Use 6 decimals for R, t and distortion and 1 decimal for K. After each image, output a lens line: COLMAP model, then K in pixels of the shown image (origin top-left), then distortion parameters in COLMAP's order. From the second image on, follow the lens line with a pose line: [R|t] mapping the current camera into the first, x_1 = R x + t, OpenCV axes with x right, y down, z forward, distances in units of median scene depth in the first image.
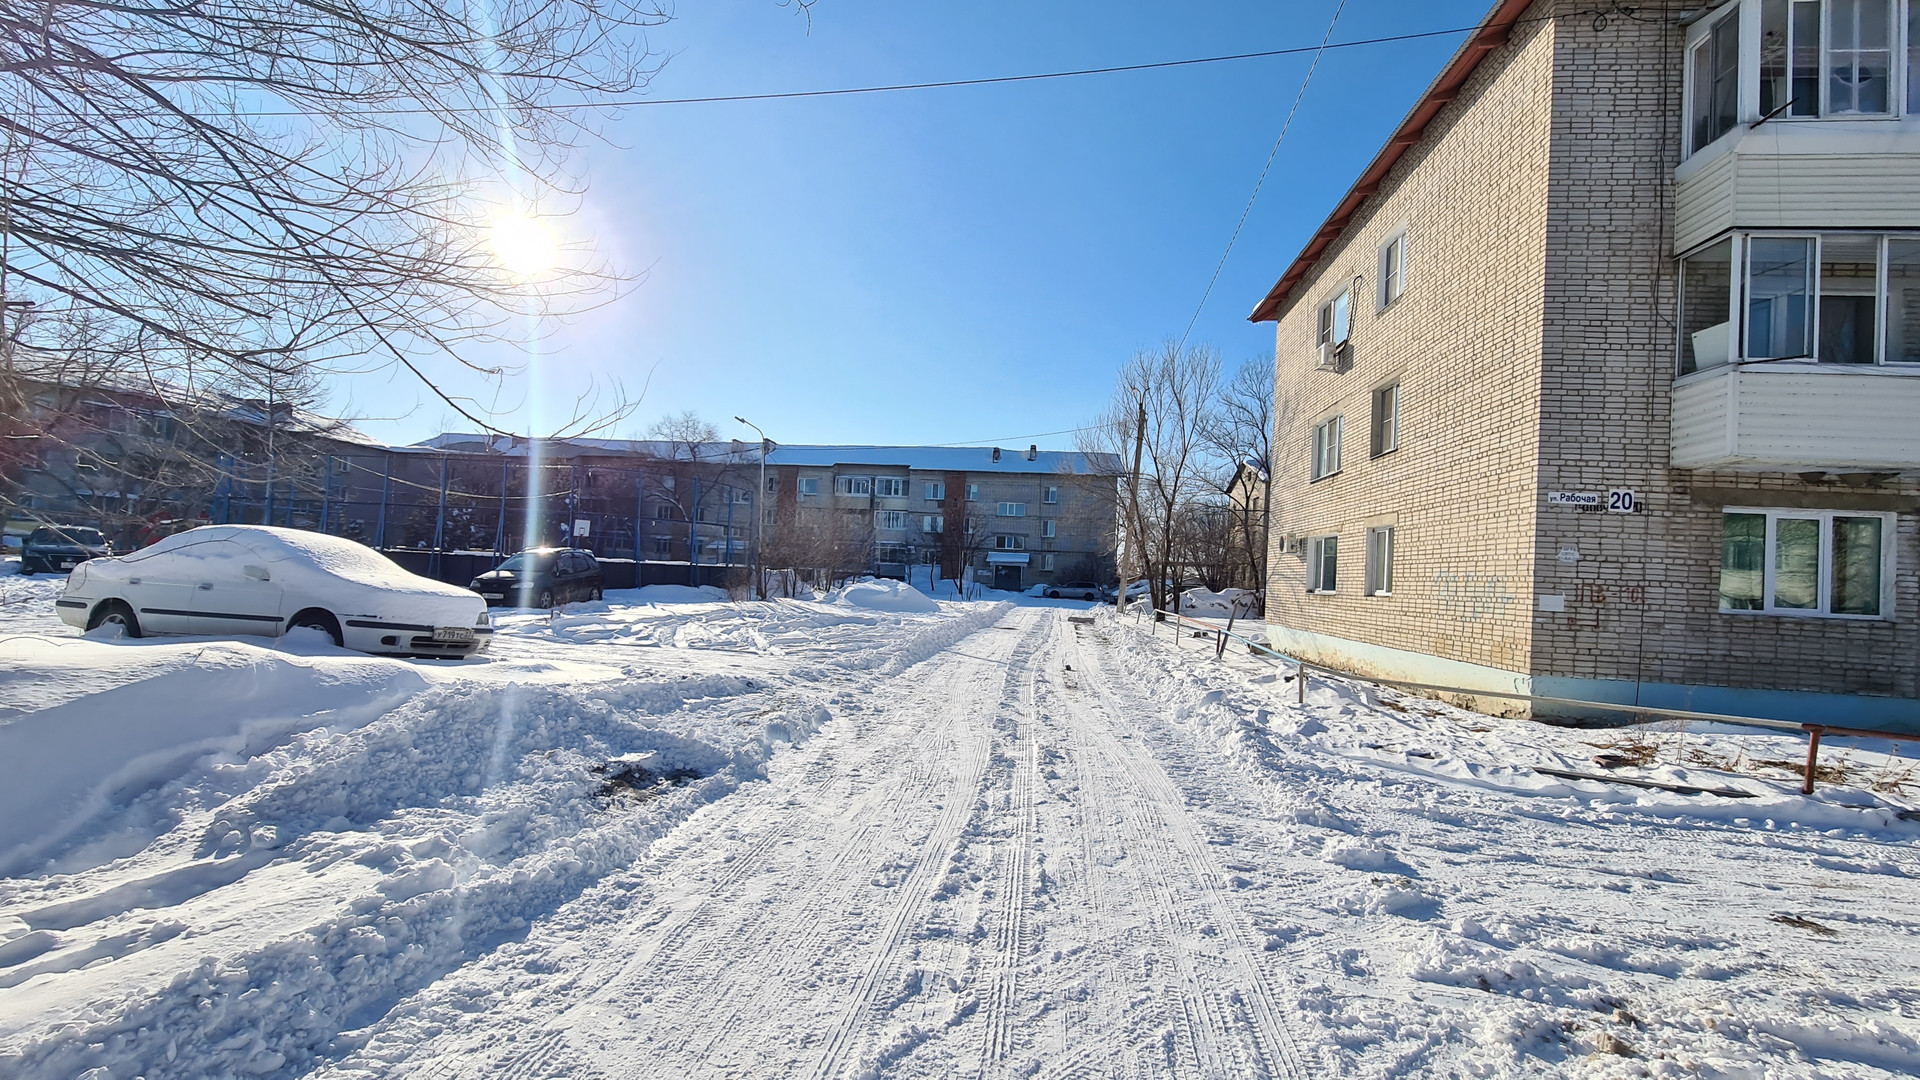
lens RADIAL K [[780.7, 0, 965.4], [0, 780.7, 554.0], [0, 0, 1]] dist [-0.000013, -0.000168]
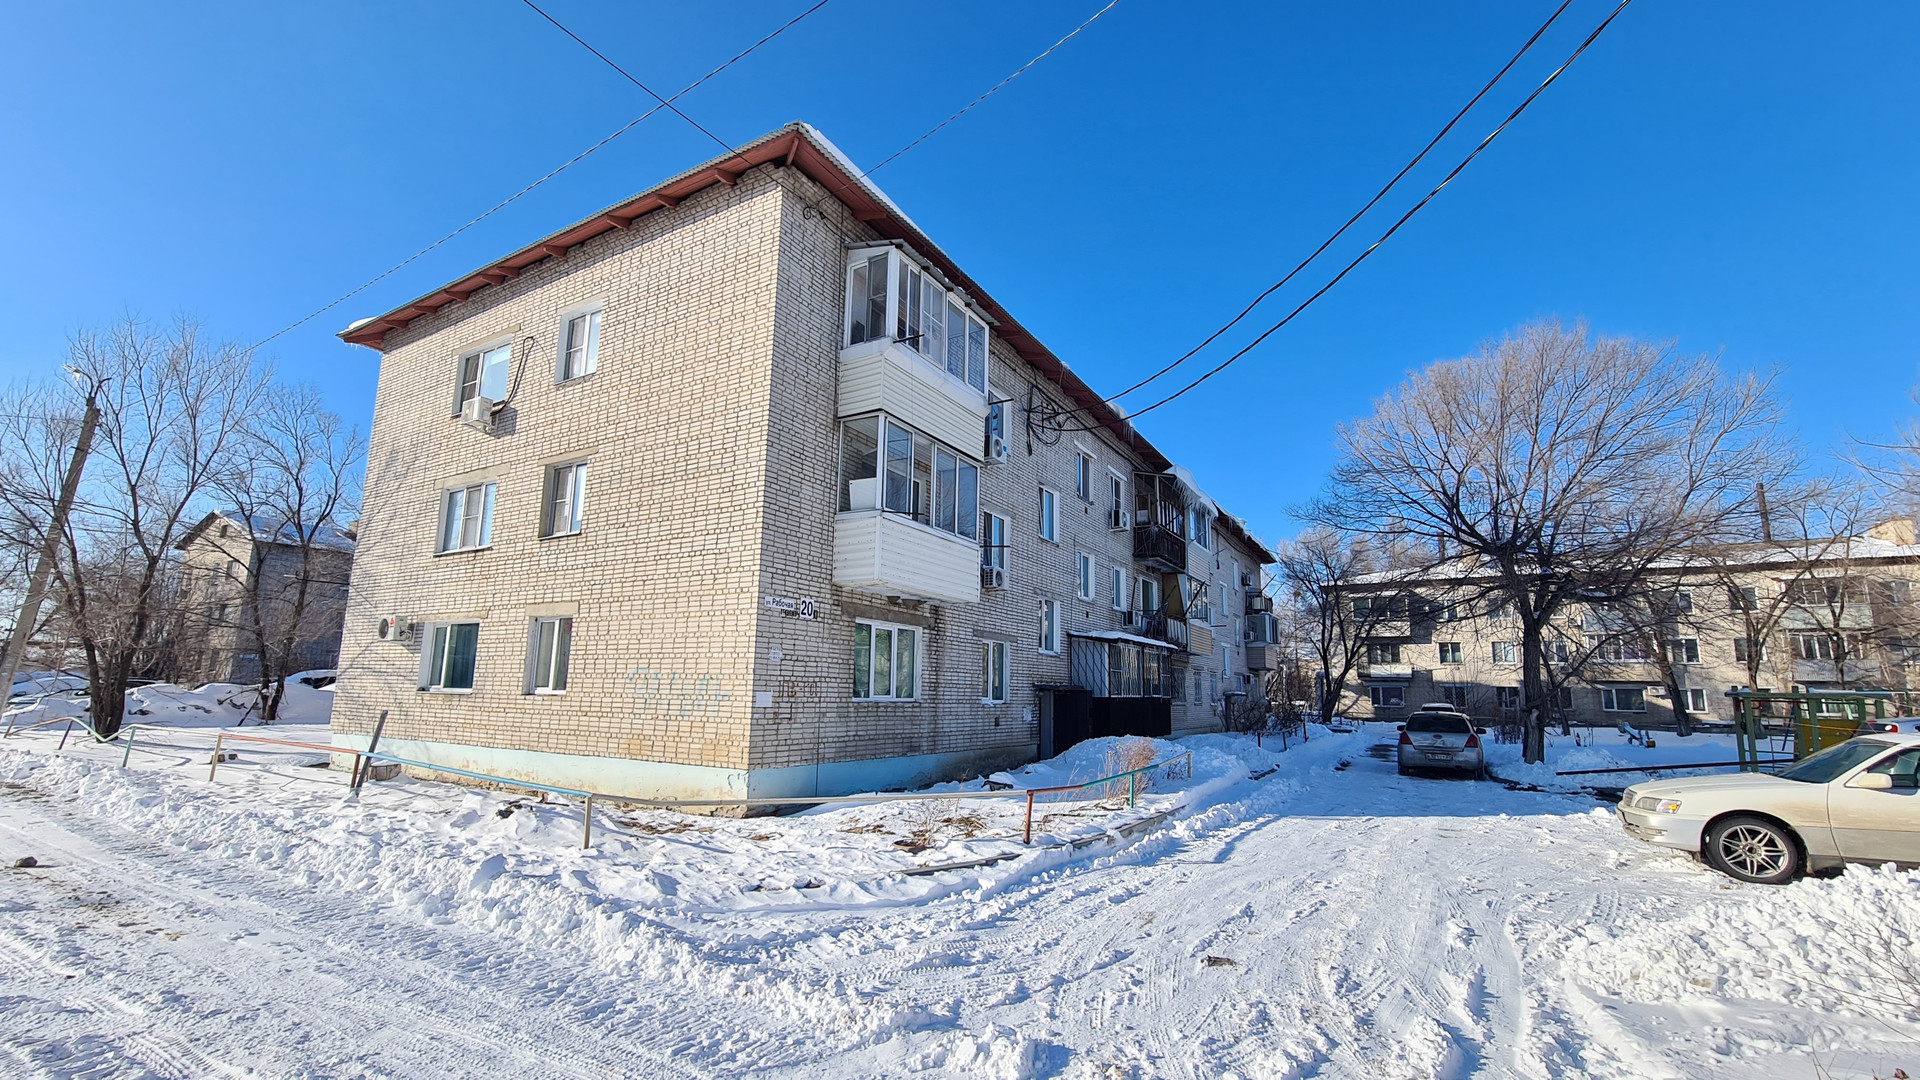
lens RADIAL K [[780.7, 0, 960.6], [0, 780.7, 568.0], [0, 0, 1]] dist [-0.000013, -0.000168]
pose [[0.423174, 0.106331, 0.899788, -0.121628], [-0.024187, 0.994062, -0.106096, -0.009425], [-0.905726, 0.023134, 0.423232, 0.292324]]
